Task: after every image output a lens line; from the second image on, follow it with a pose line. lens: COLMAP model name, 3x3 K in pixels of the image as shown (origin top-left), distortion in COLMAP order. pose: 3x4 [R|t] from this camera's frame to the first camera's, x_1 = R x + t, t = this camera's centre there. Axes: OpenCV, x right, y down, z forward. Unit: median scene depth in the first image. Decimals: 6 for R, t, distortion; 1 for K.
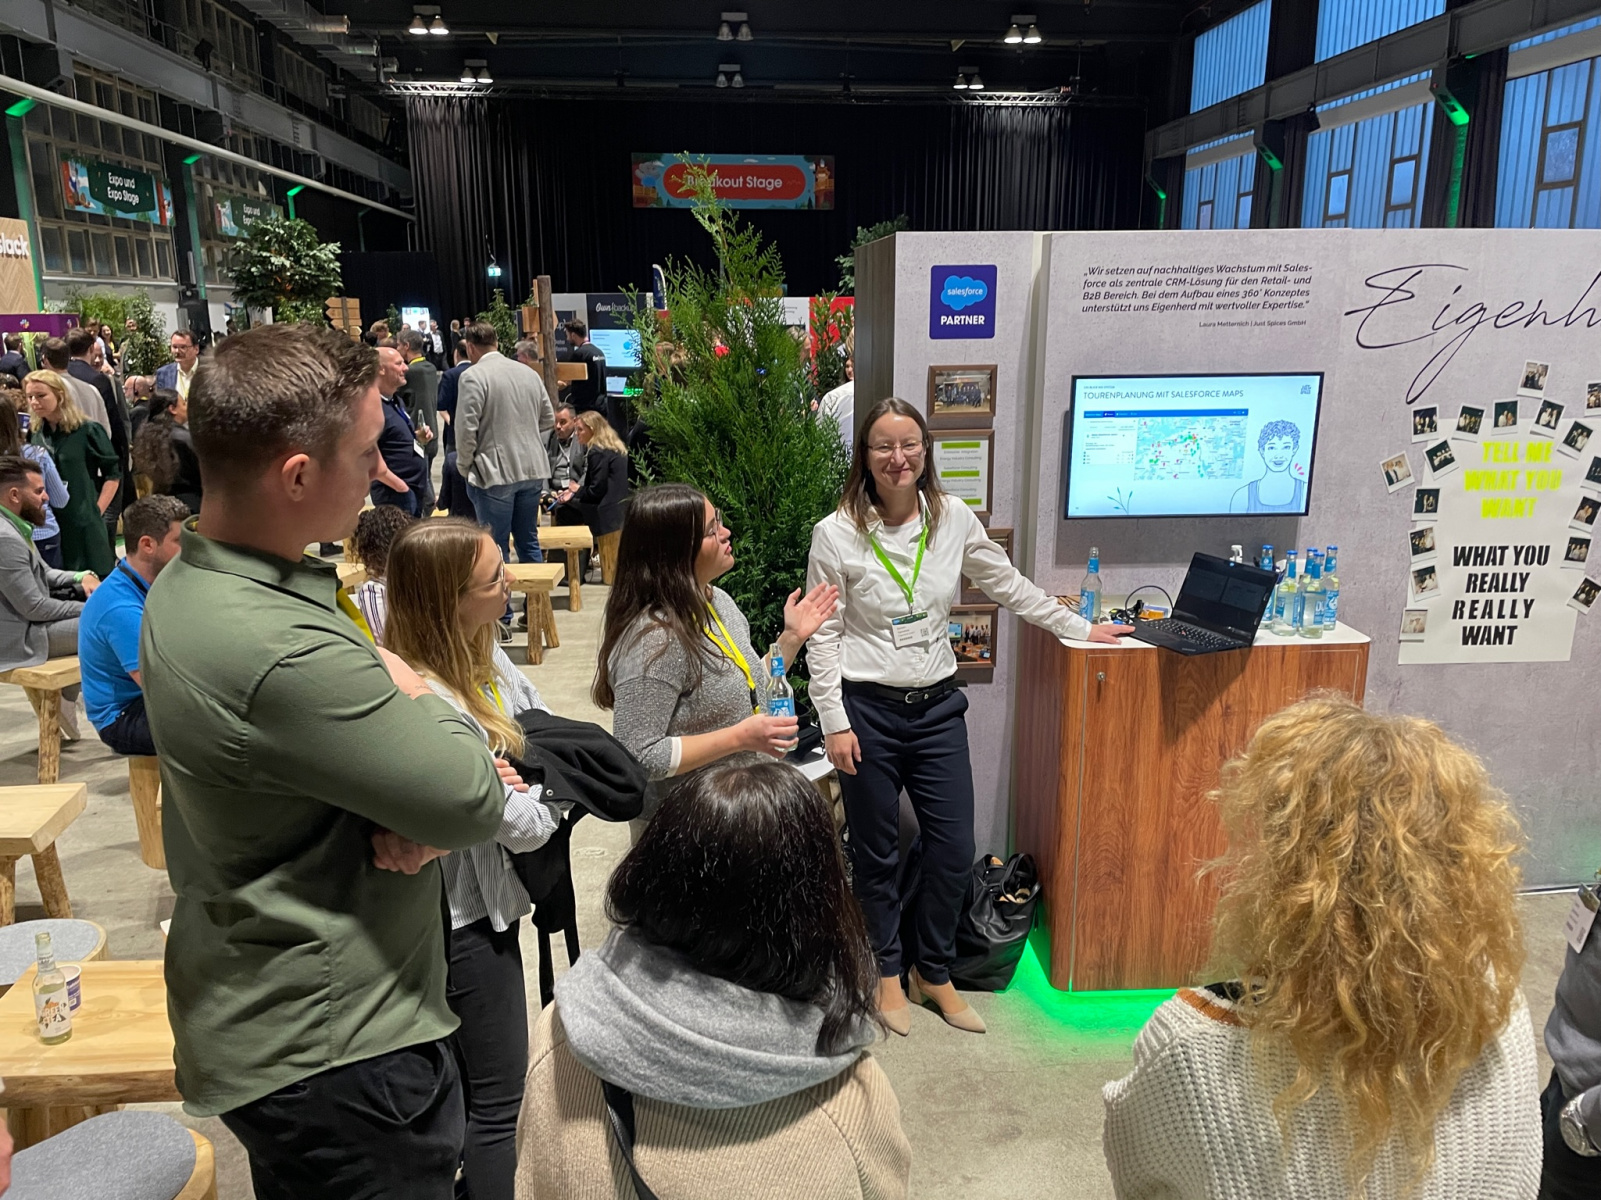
lens RADIAL K [[1227.2, 0, 797.1], [0, 1227.2, 610.1], [0, 0, 1]] dist [0.074560, -0.084429]
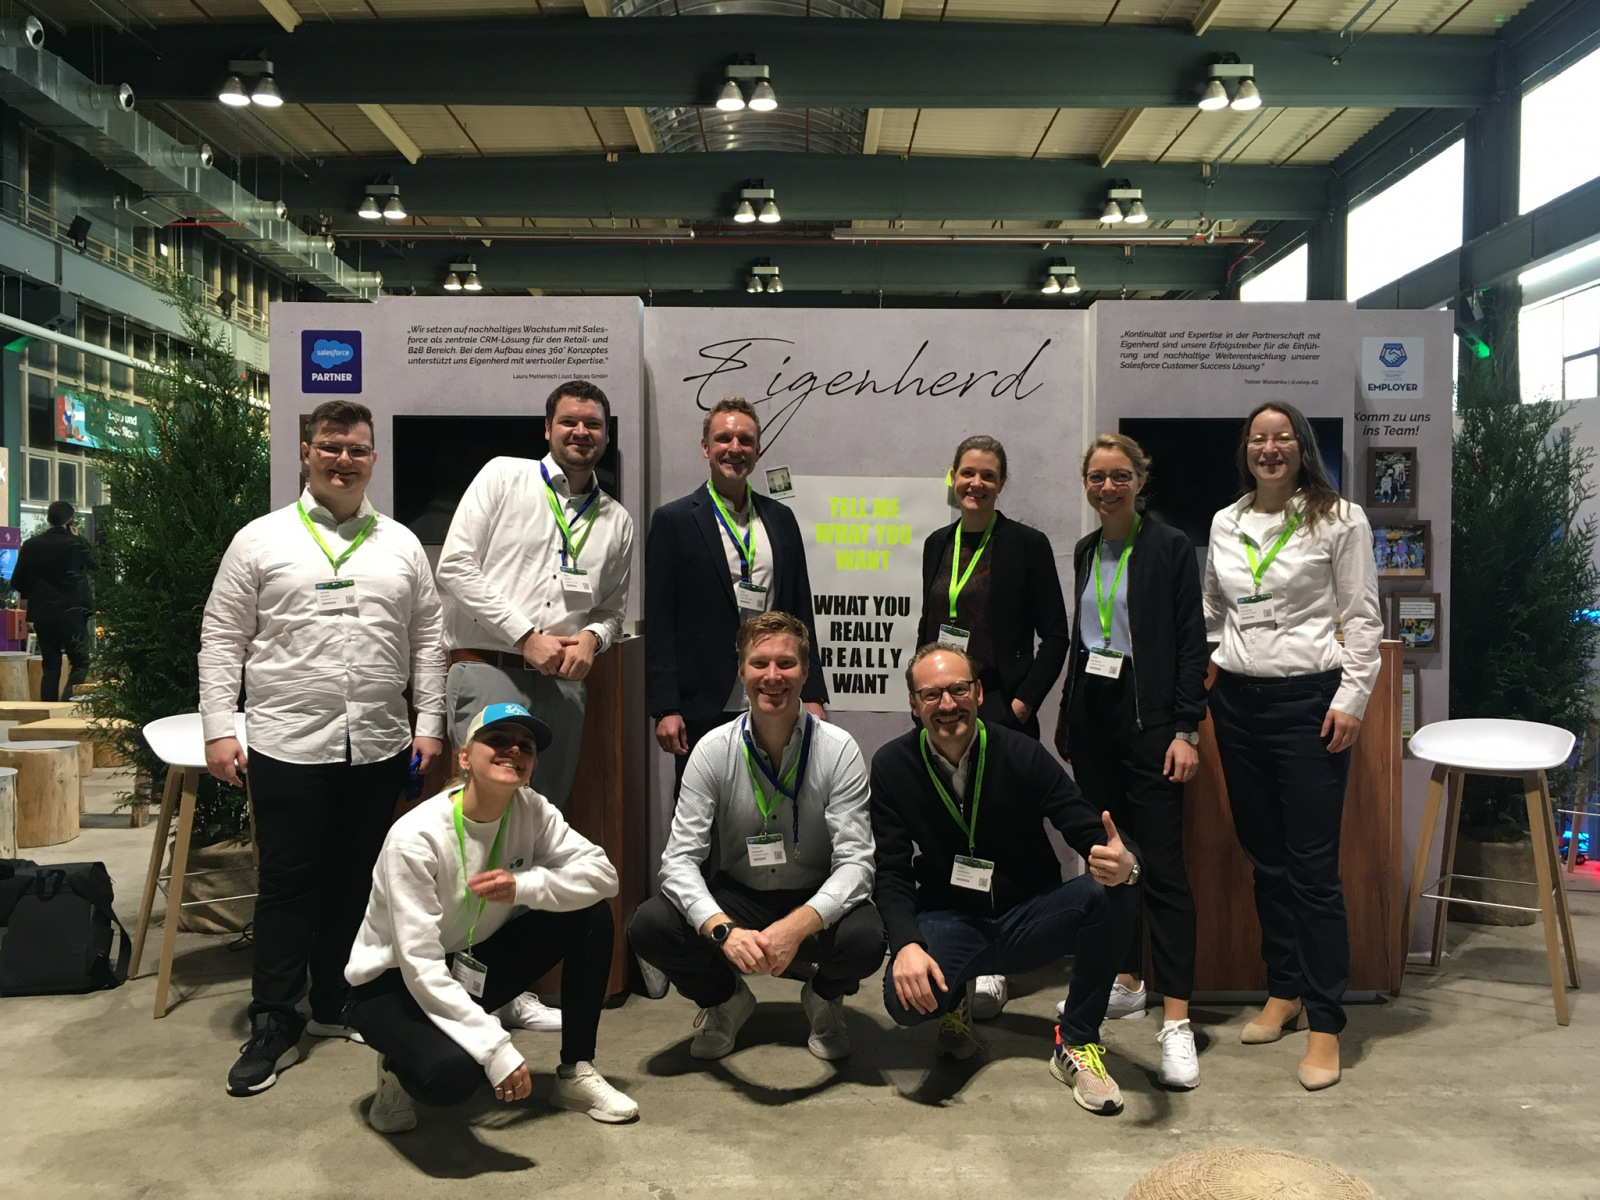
lens RADIAL K [[1380.9, 0, 797.2], [0, 1380.9, 600.9], [0, 0, 1]] dist [0.057218, 0.005652]
pose [[0.996106, 0.010527, -0.087538, 0.100738], [-0.029798, 0.974622, -0.221865, 0.035266], [0.082981, 0.223610, 0.971140, -0.023982]]
